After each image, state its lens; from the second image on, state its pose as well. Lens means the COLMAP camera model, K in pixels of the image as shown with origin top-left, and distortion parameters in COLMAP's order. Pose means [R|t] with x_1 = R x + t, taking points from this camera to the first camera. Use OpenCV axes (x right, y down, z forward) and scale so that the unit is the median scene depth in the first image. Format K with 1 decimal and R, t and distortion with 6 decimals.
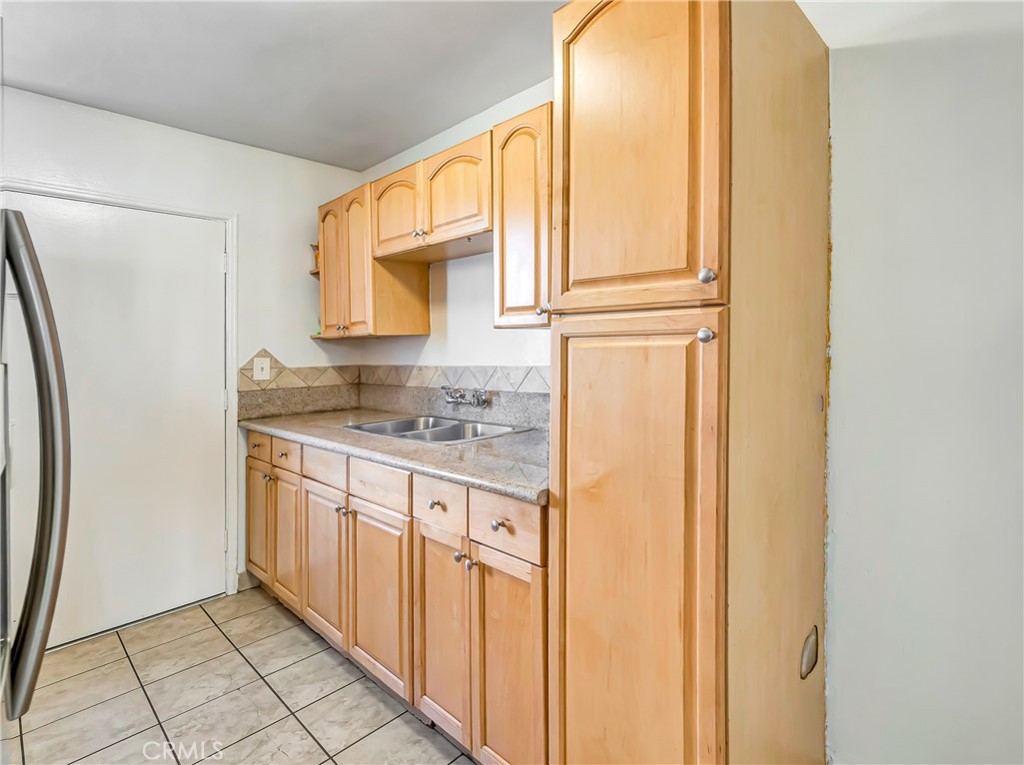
lens RADIAL K [[501.5, 0, 588.5], [0, 501.5, 331.9], [0, 0, 1]] dist [-0.001997, 0.000037]
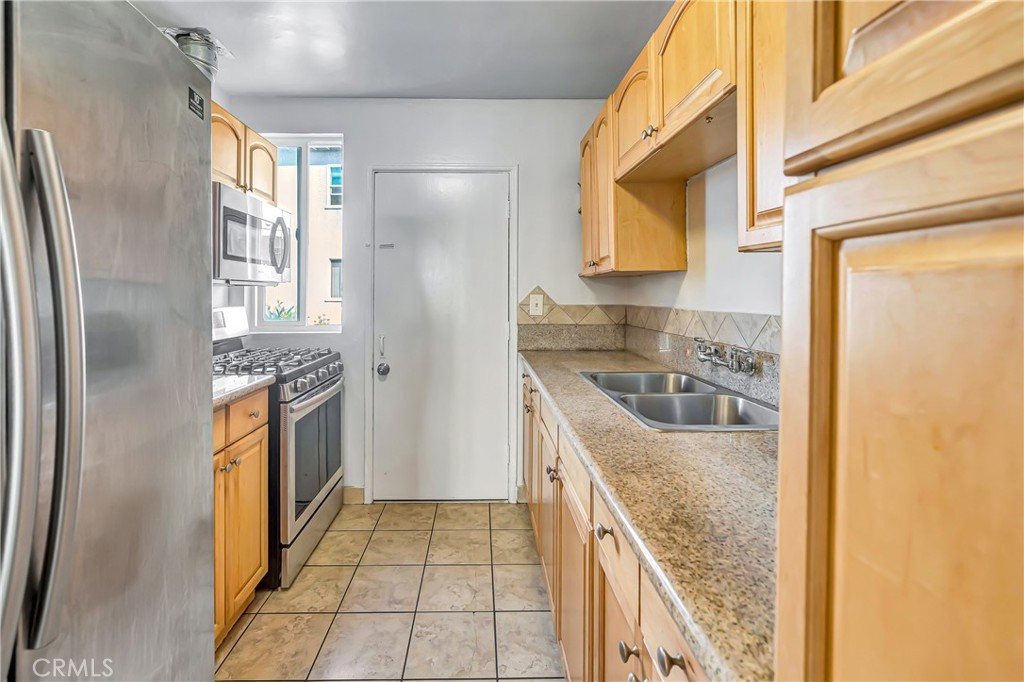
lens RADIAL K [[451.0, 0, 493.0], [0, 451.0, 289.2], [0, 0, 1]] dist [-0.009358, 0.001871]
pose [[0.666211, 0.013152, -0.745648, 0.009728], [0.011148, 0.999557, 0.027590, 0.014614], [0.745680, -0.026693, 0.665769, 0.334865]]
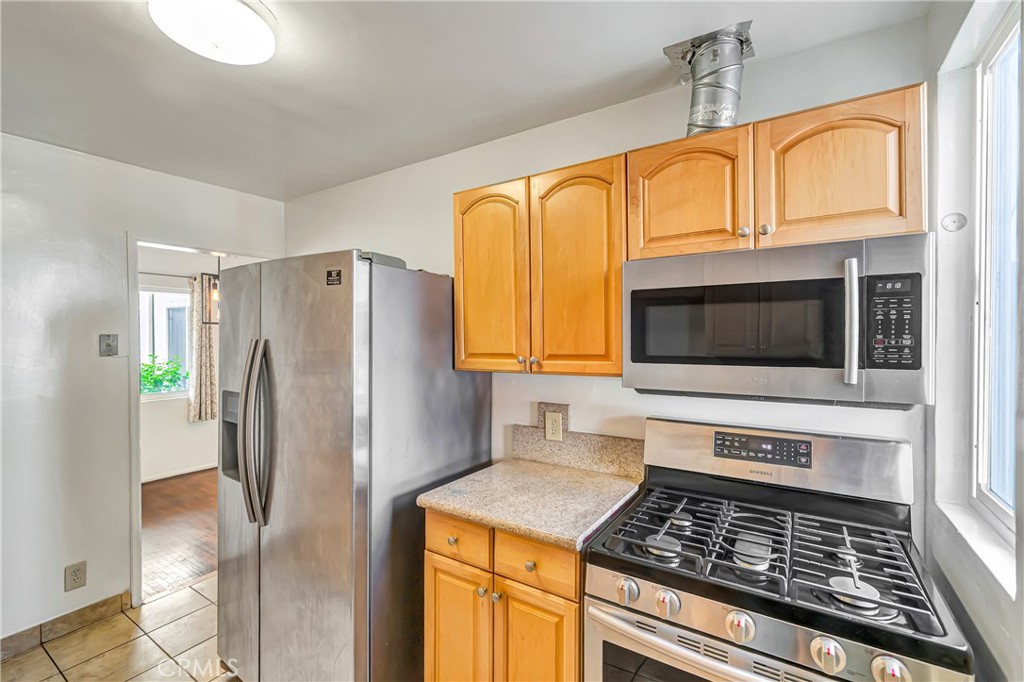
lens RADIAL K [[451.0, 0, 511.5], [0, 451.0, 334.0], [0, 0, 1]] dist [-0.009358, 0.001871]
pose [[-0.992692, 0.022199, -0.118620, -0.674541], [0.026591, 0.999013, -0.035575, -0.042887], [0.117713, -0.038470, -0.992302, 1.080920]]
